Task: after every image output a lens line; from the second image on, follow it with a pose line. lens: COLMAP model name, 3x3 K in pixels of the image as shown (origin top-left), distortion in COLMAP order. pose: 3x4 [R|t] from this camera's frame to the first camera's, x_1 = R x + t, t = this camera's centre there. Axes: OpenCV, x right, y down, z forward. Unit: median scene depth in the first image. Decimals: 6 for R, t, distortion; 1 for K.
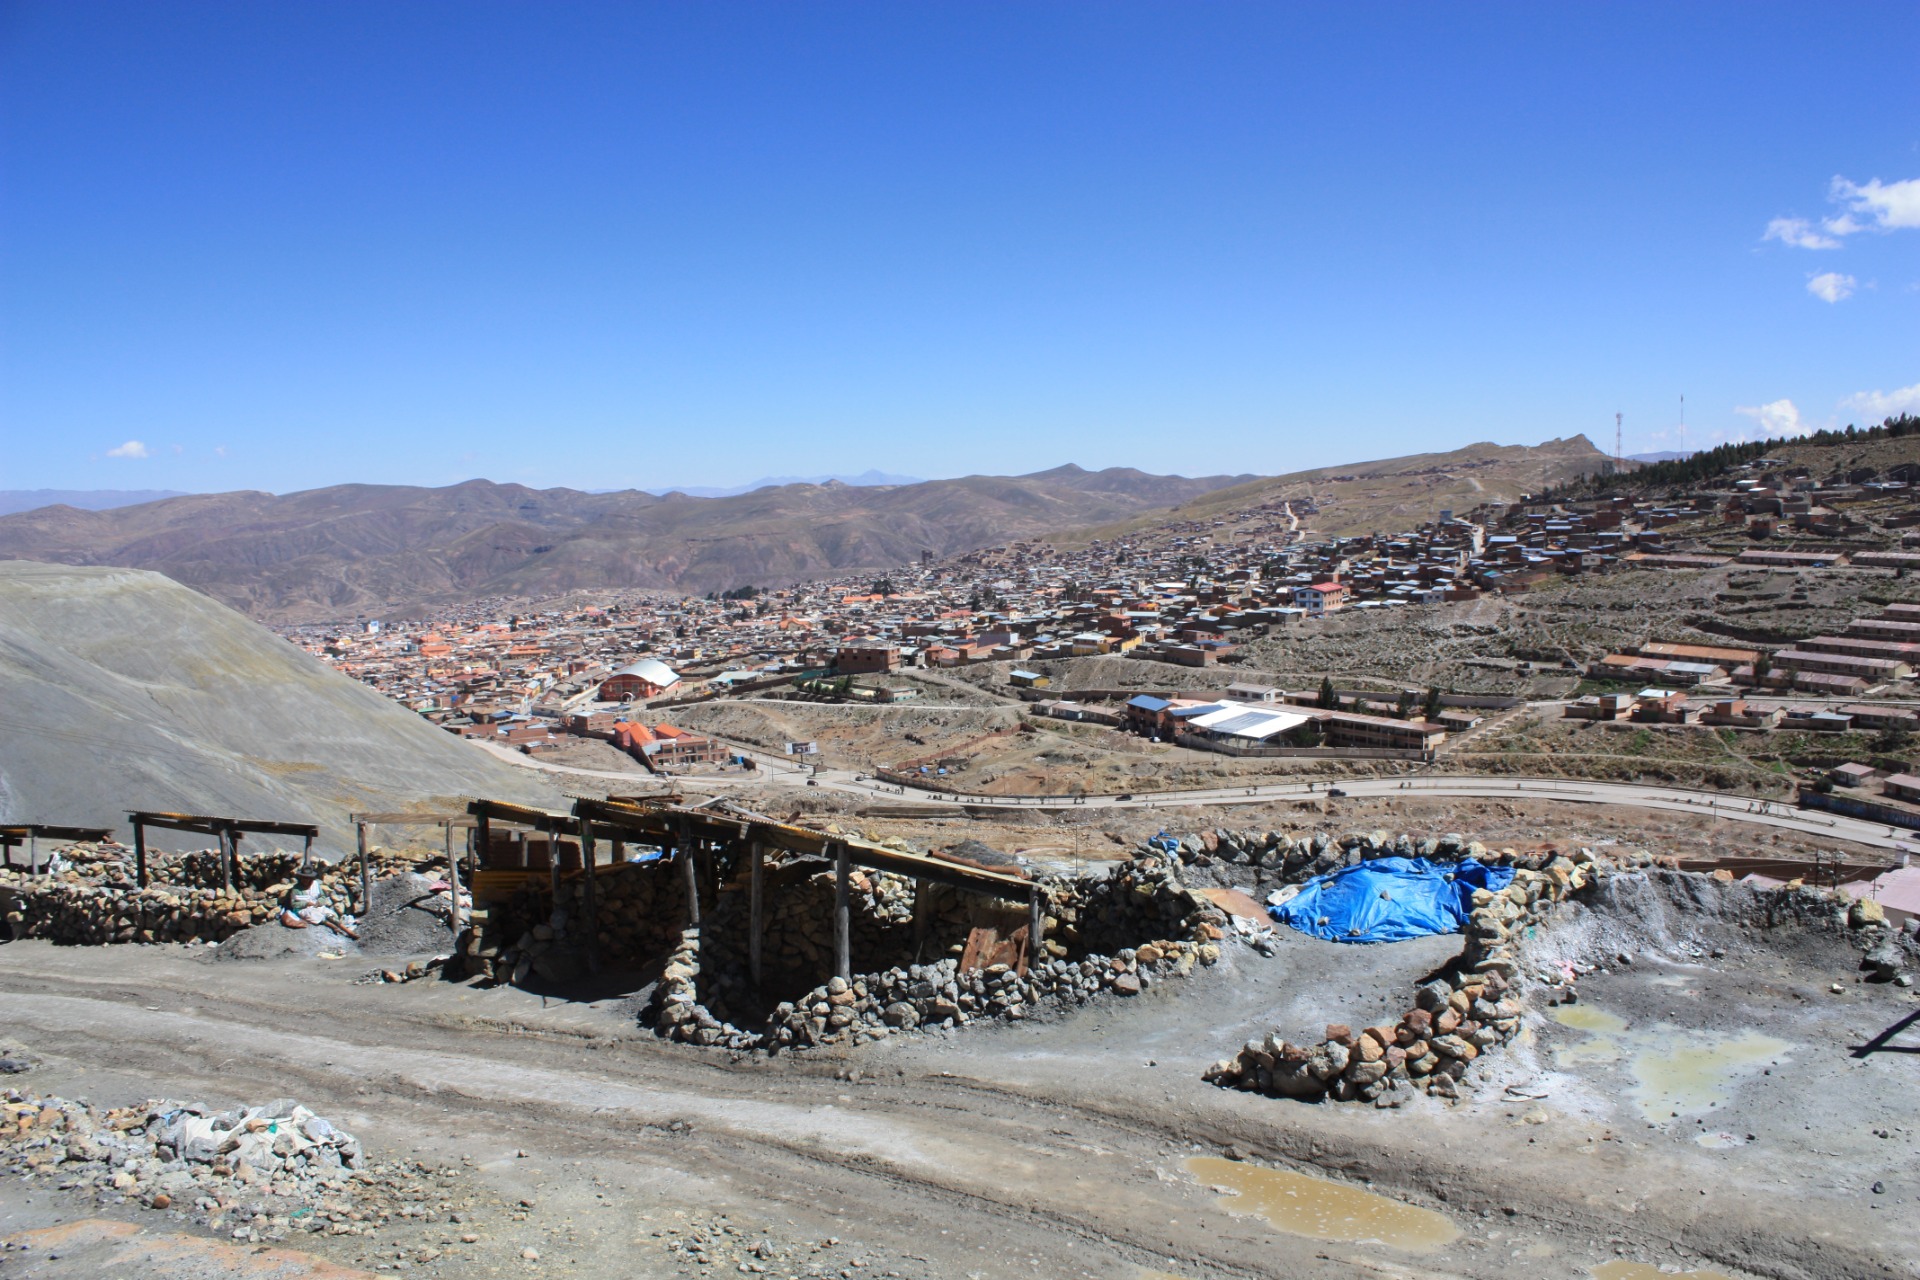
lens RADIAL K [[1606.4, 0, 976.4], [0, 1606.4, 635.0], [0, 0, 1]] dist [-0.162474, 0.146528]
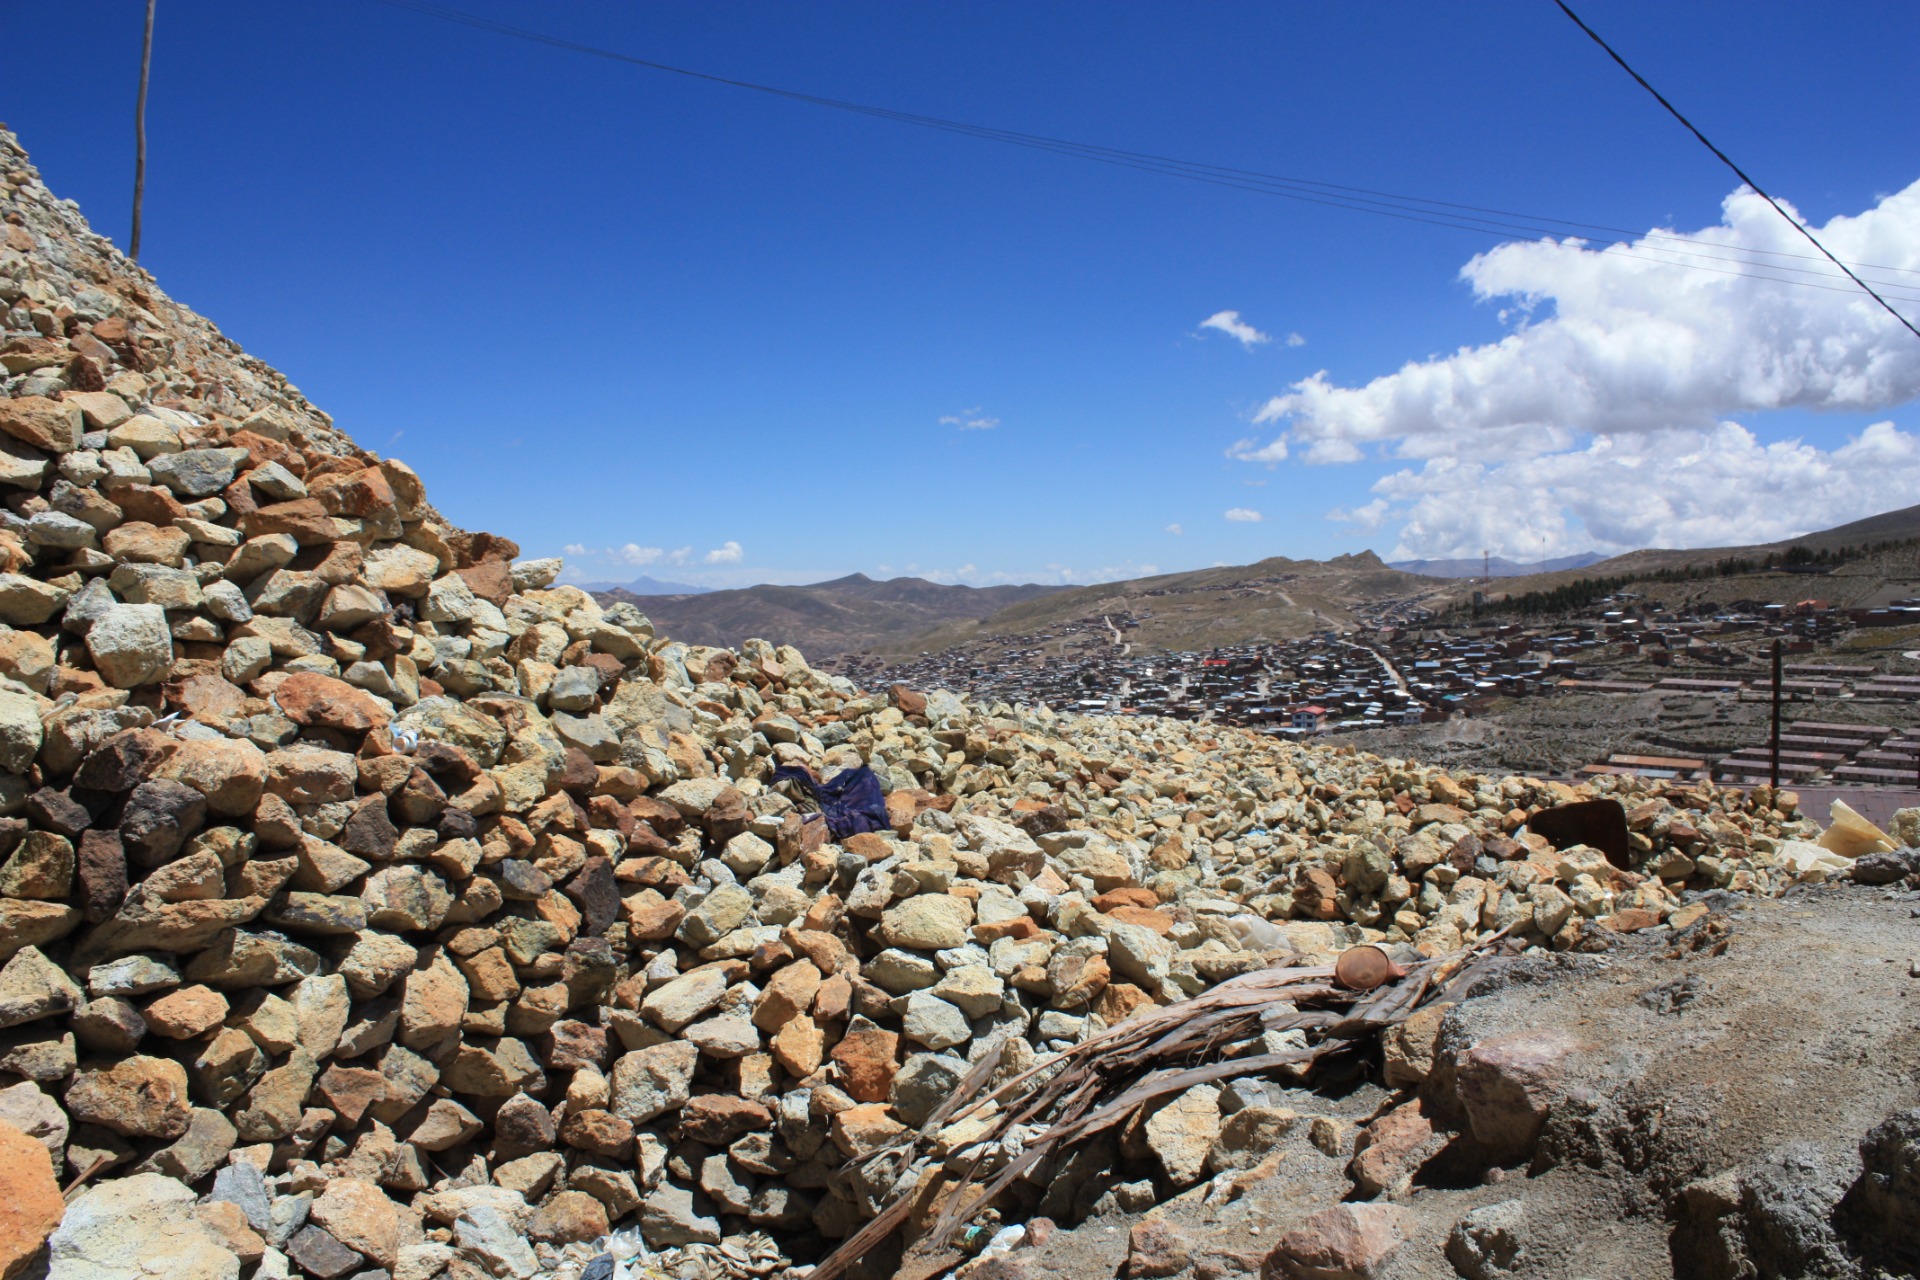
lens RADIAL K [[1606.4, 0, 976.4], [0, 1606.4, 635.0], [0, 0, 1]] dist [-0.162474, 0.146528]
pose [[0.989317, -0.000606, 0.145777, -0.252144], [0.010266, 0.997798, -0.065521, -0.012781], [-0.145417, 0.066318, 0.987145, -0.178933]]
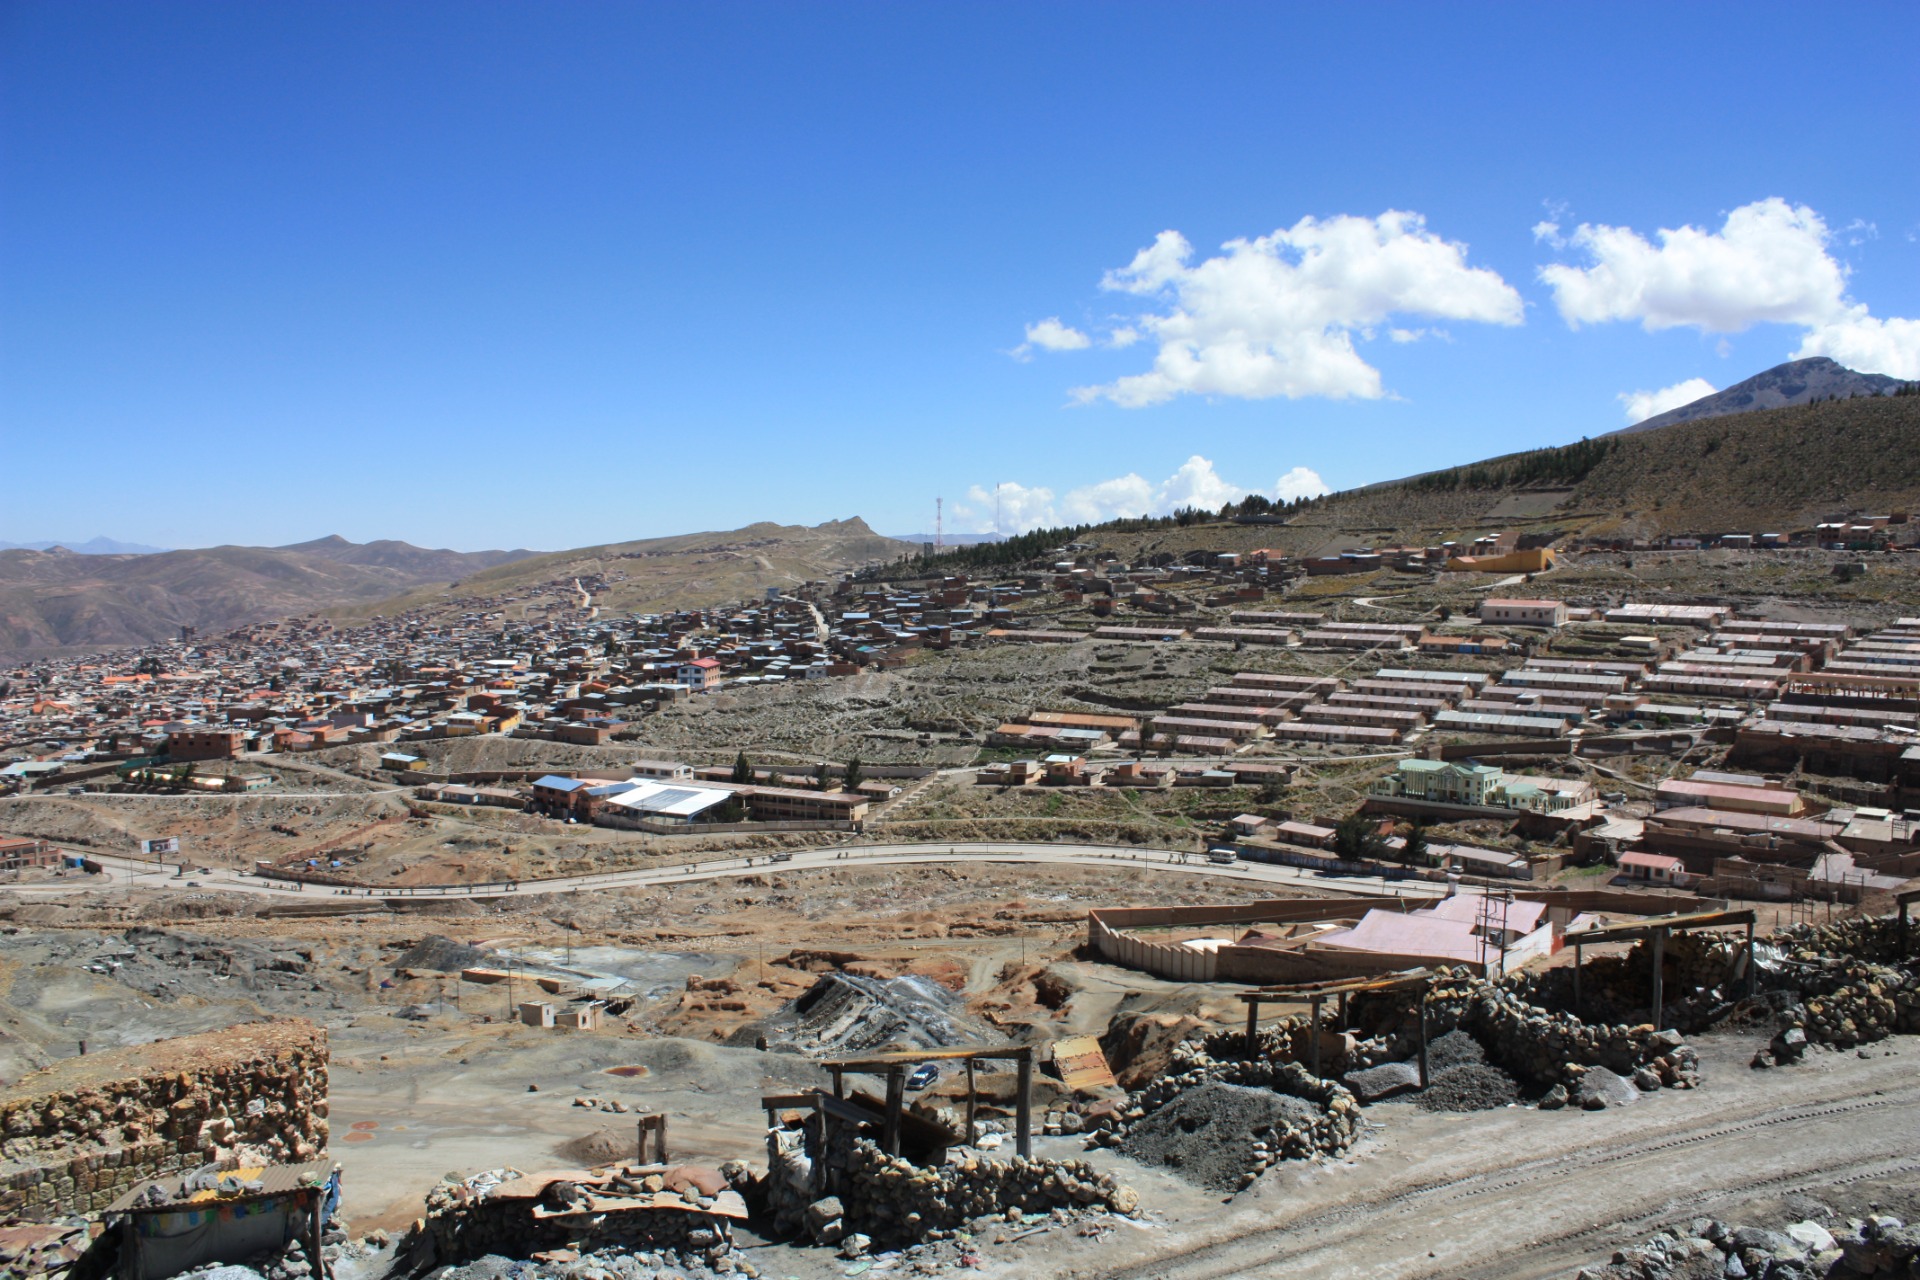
lens RADIAL K [[1610.1, 0, 970.0], [0, 1610.1, 627.8], [0, 0, 1]] dist [-0.166335, 0.146408]
pose [[0.901139, 0.003978, 0.433512, -0.084206], [0.018832, 0.998655, -0.048309, -0.000339], [-0.433121, 0.051697, 0.899852, 0.021004]]
